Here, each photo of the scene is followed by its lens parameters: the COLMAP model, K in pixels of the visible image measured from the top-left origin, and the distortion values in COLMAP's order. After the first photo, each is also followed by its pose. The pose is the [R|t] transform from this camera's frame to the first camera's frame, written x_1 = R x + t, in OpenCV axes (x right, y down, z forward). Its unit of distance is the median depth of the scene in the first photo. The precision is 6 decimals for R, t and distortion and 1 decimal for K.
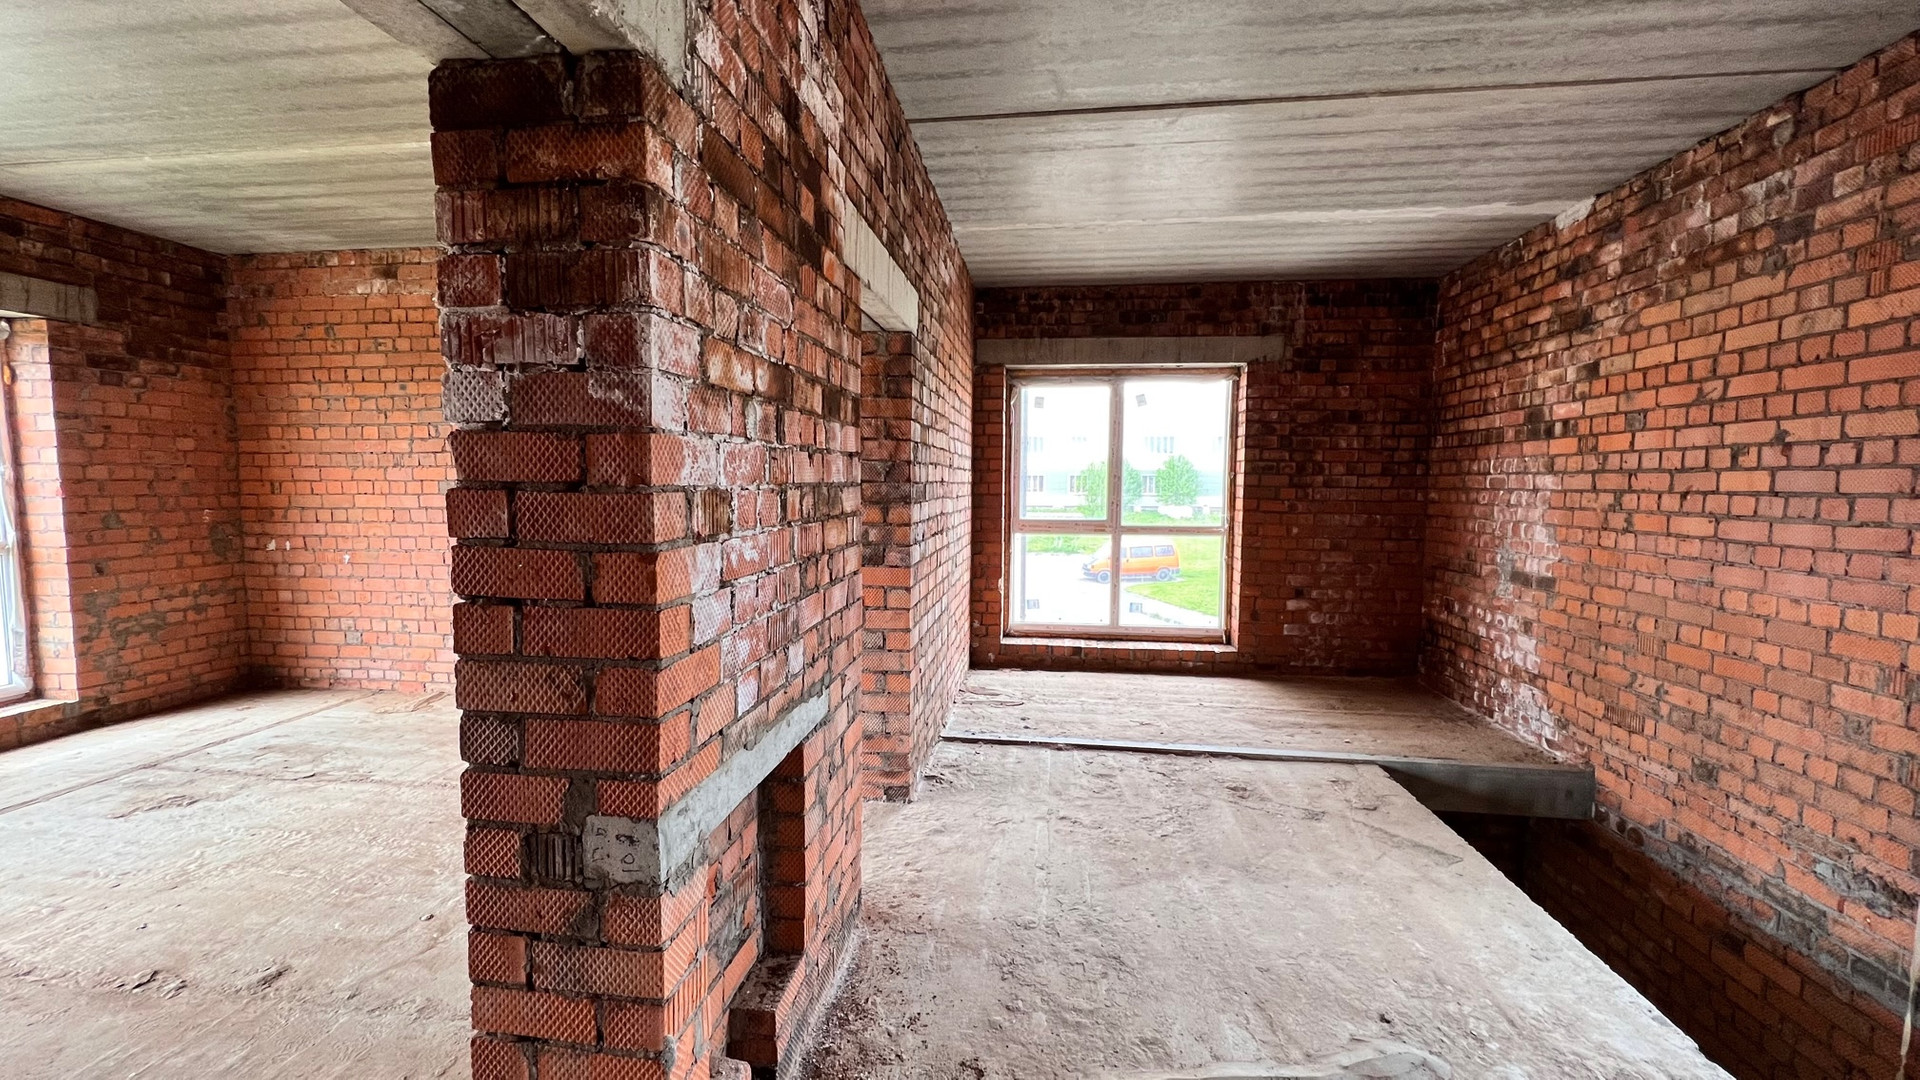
lens RADIAL K [[767.3, 0, 959.2], [0, 767.3, 534.6], [0, 0, 1]] dist [0.002438, -0.000484]
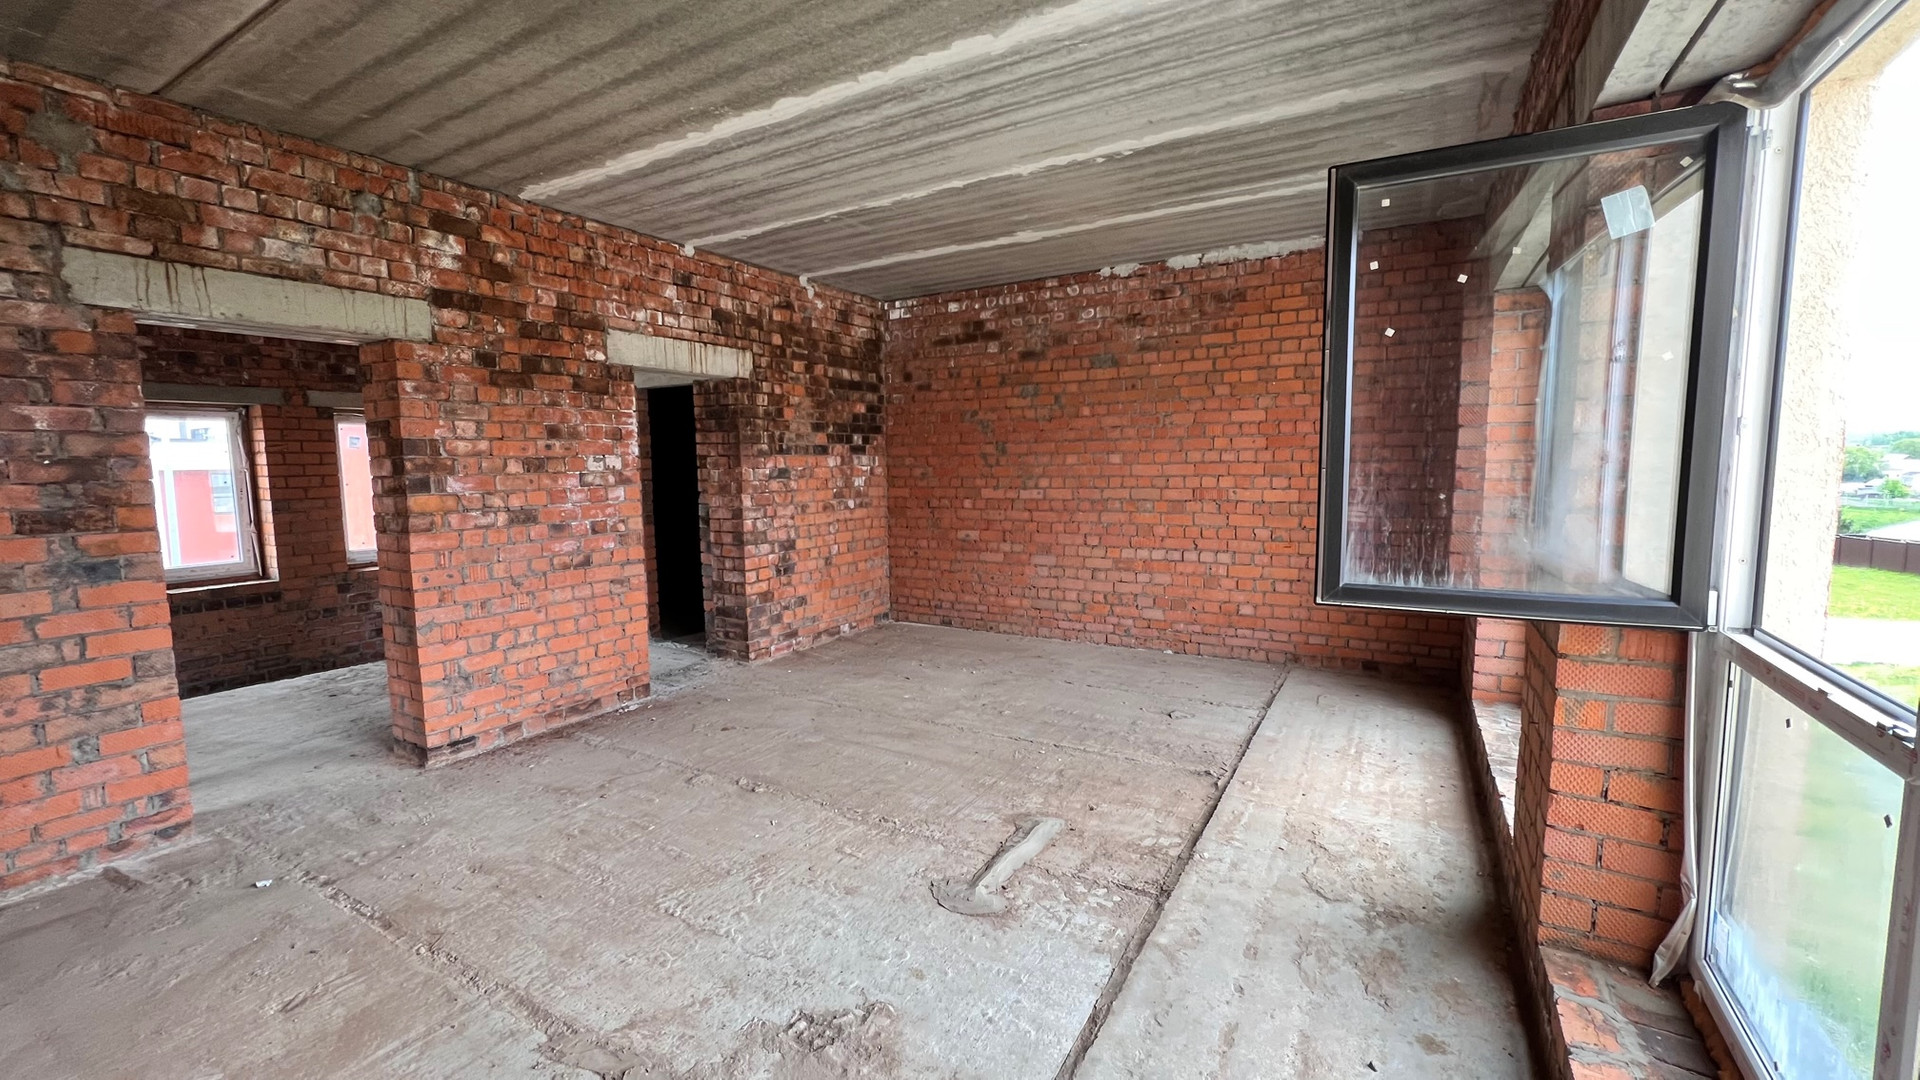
lens RADIAL K [[767.3, 0, 956.1], [0, 767.3, 535.0], [0, 0, 1]] dist [0.002438, -0.000484]
pose [[-0.918650, -0.030771, 0.393871, -1.031451], [0.037983, 0.985465, 0.165579, -0.092200], [-0.393241, 0.167069, -0.904129, 1.102284]]
